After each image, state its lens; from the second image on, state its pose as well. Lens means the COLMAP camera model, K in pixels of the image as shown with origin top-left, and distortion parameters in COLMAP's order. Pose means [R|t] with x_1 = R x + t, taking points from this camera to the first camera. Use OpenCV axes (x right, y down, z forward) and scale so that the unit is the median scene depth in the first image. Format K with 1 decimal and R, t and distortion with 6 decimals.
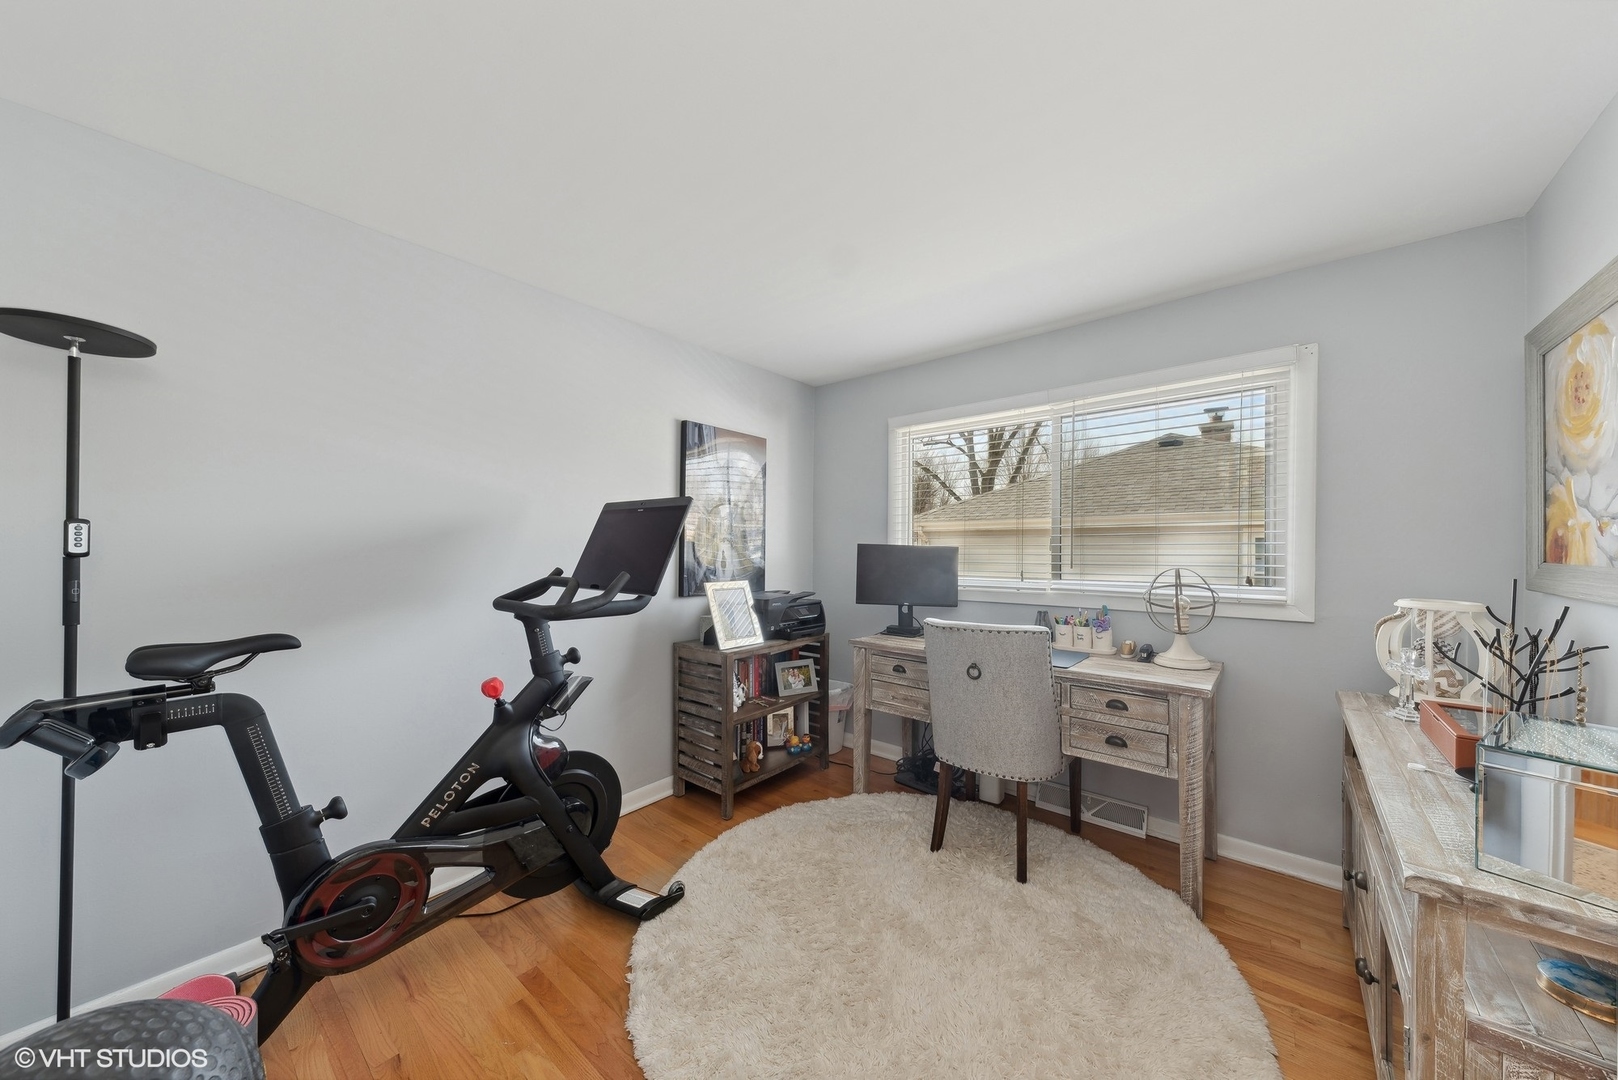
lens RADIAL K [[560.0, 0, 813.6], [0, 560.0, 549.4], [0, 0, 1]] dist [-0.000403, -0.000252]
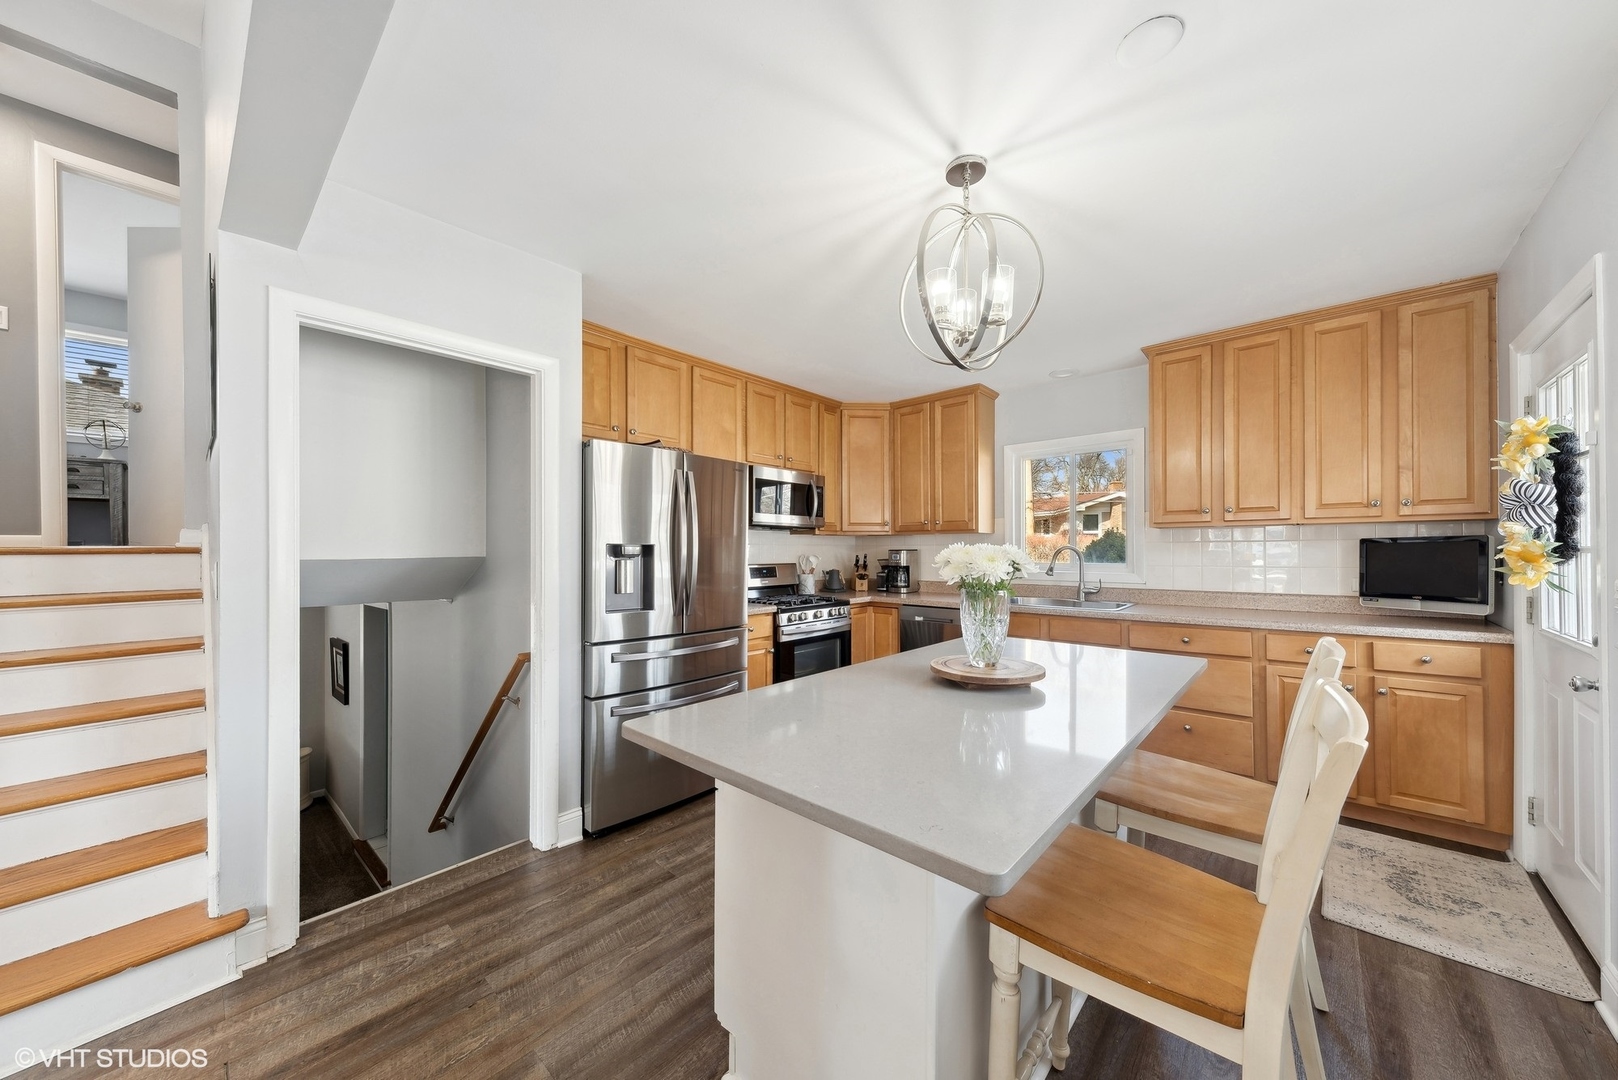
lens RADIAL K [[560.0, 0, 813.6], [0, 560.0, 549.4], [0, 0, 1]] dist [-0.000403, -0.000252]
pose [[0.027843, 0.005167, 0.999599, -0.382054], [0.009303, 0.999942, -0.005428, 0.151297], [-0.999569, 0.009451, 0.027793, -0.480576]]
